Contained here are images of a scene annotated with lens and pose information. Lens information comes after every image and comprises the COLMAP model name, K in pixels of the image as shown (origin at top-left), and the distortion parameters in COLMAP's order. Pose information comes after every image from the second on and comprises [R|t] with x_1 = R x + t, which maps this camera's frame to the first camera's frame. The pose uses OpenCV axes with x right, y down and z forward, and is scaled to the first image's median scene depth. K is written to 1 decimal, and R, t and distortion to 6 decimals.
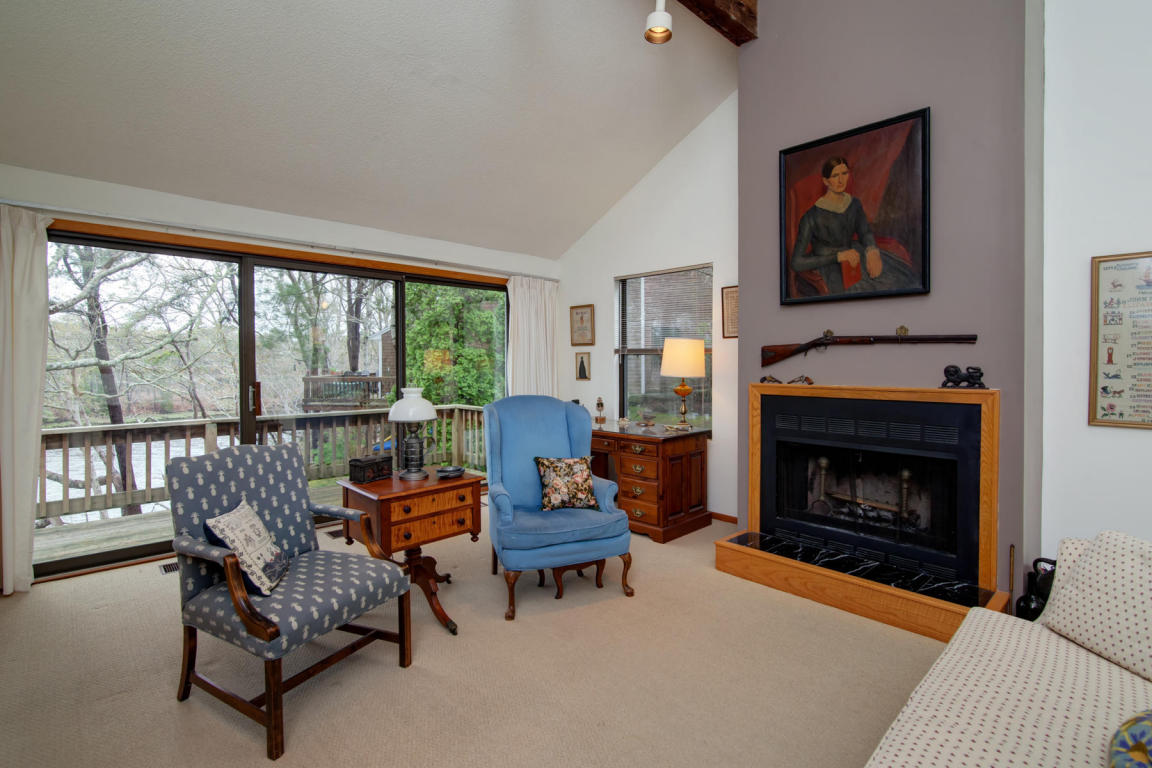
lens RADIAL K [[556.4, 0, 537.8], [0, 556.4, 377.2], [0, 0, 1]] dist [-0.013169, 0.000403]
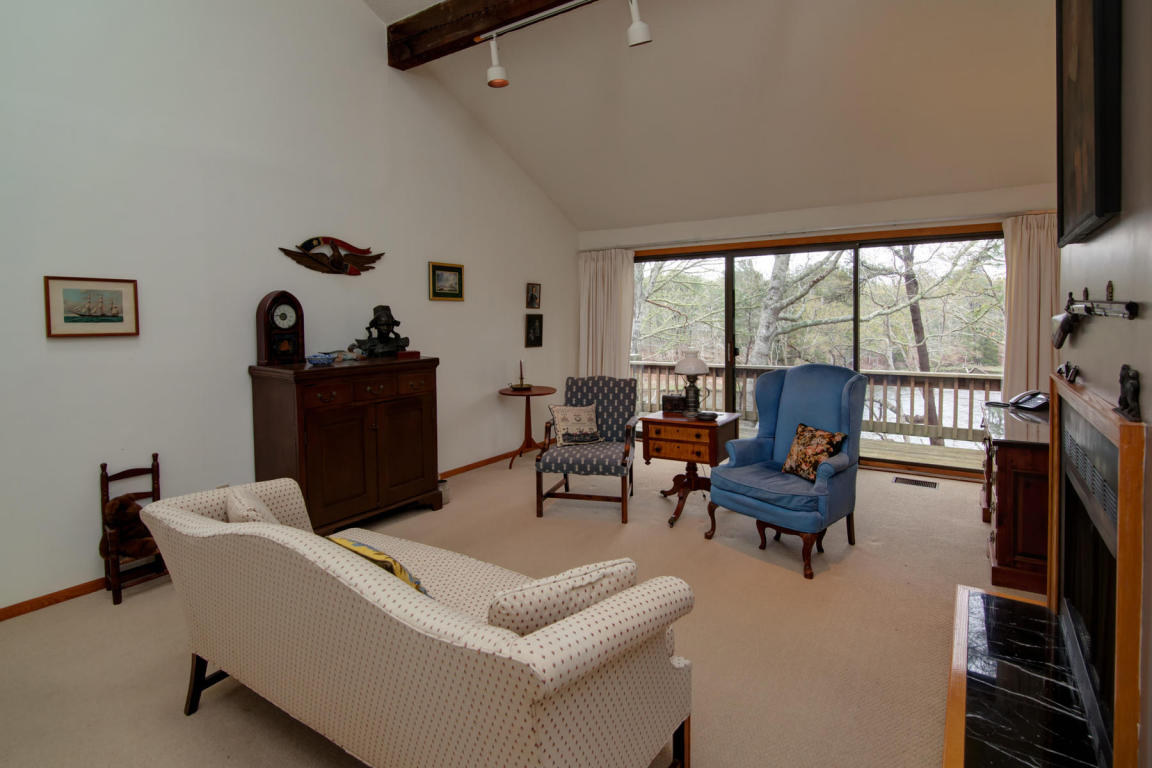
lens RADIAL K [[556.4, 0, 597.3], [0, 556.4, 337.7], [0, 0, 1]] dist [-0.013169, 0.000403]
pose [[0.252661, 0.032082, -0.967023, 0.920714], [-0.013416, 0.999470, 0.029654, -0.043059], [0.967462, 0.005481, 0.252957, 0.374881]]
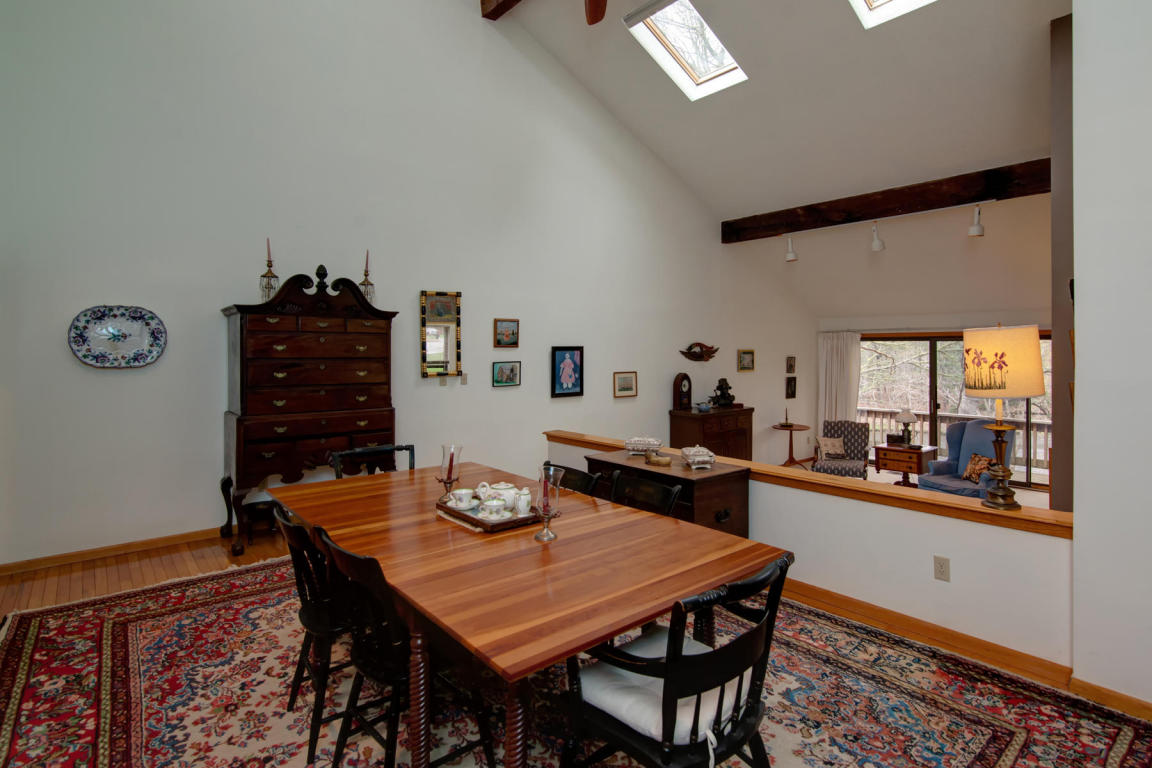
lens RADIAL K [[605.1, 0, 609.8], [0, 605.1, 345.6], [0, 0, 1]] dist [-0.004622, -0.000125]
pose [[-0.014763, 0.001568, -0.999890, 2.088594], [-0.019855, 0.999801, 0.001861, -0.199746], [0.999694, 0.019881, -0.014729, -0.203649]]
